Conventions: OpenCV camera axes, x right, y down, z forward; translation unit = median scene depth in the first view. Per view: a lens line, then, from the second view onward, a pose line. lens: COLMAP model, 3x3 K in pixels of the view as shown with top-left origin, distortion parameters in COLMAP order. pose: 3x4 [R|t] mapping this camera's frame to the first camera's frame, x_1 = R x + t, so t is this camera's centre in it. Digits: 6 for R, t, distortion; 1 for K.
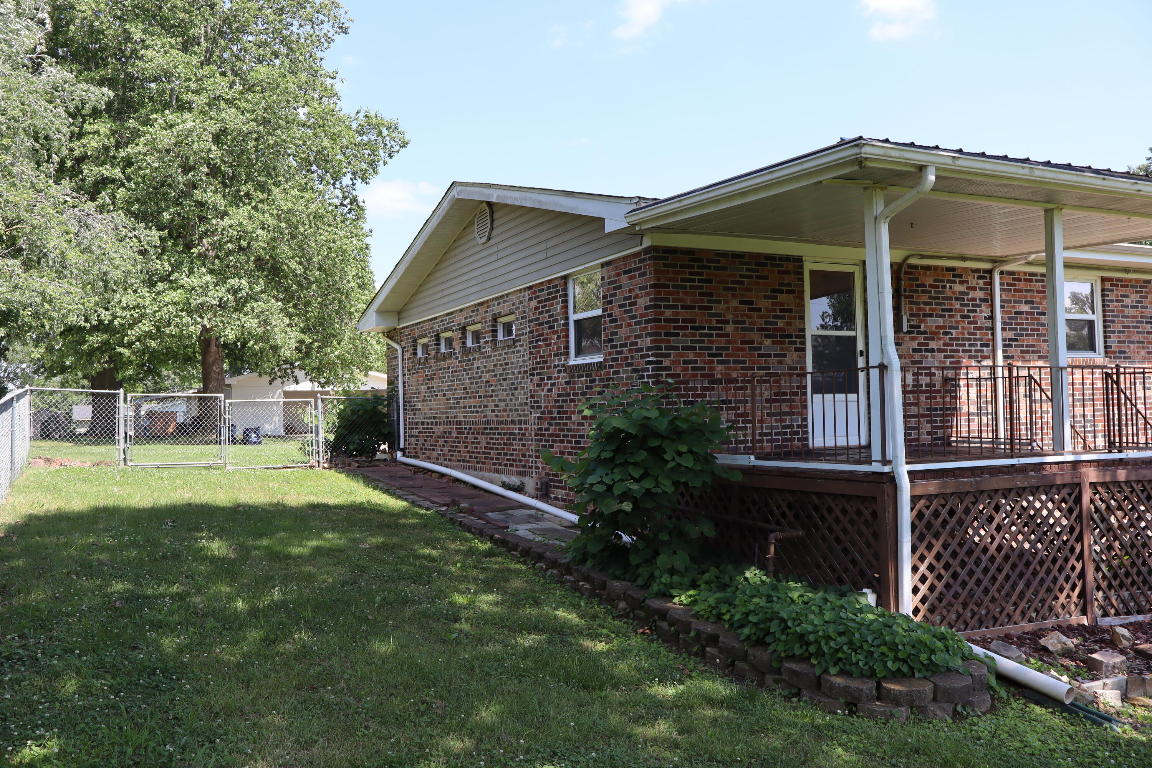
lens RADIAL K [[961.1, 0, 576.0], [0, 961.1, 384.0], [0, 0, 1]] dist [0.000806, 0.002150]
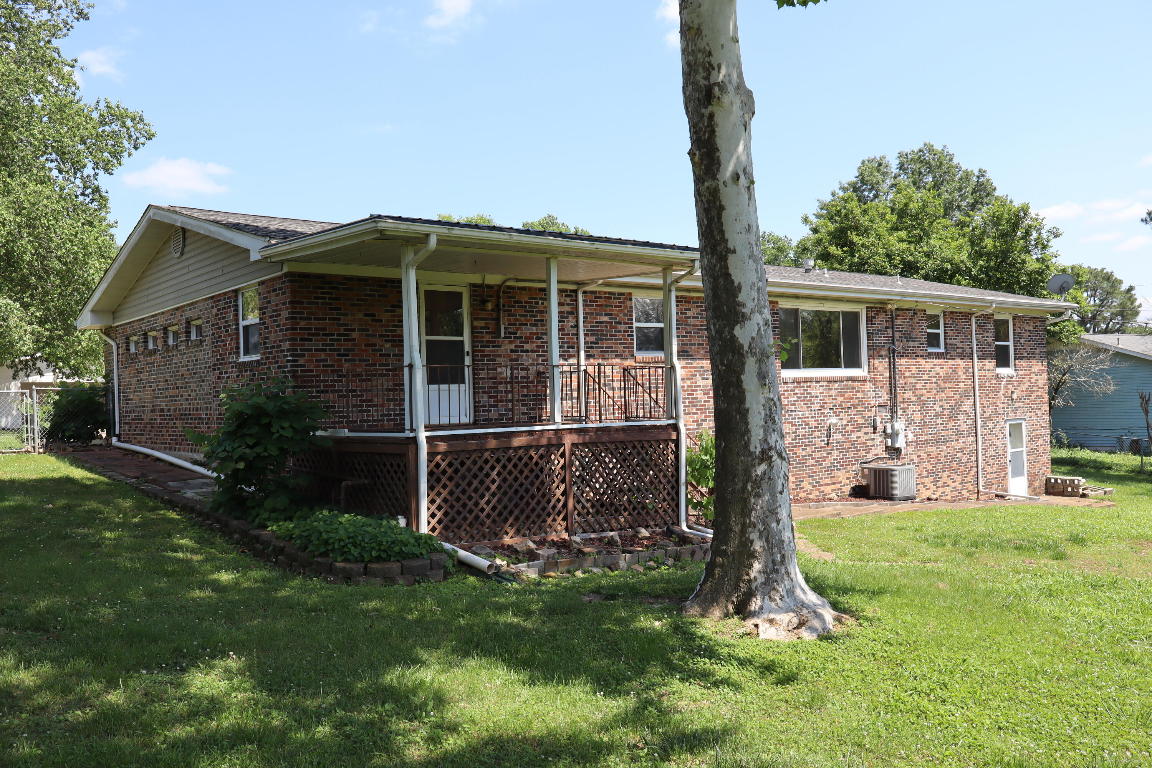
lens RADIAL K [[961.1, 0, 576.0], [0, 961.1, 384.0], [0, 0, 1]] dist [0.000806, 0.002150]
pose [[0.976569, -0.004533, 0.215157, 0.151003], [0.002274, 0.999940, 0.010747, -0.003536], [-0.215193, -0.010005, 0.976520, -0.308307]]
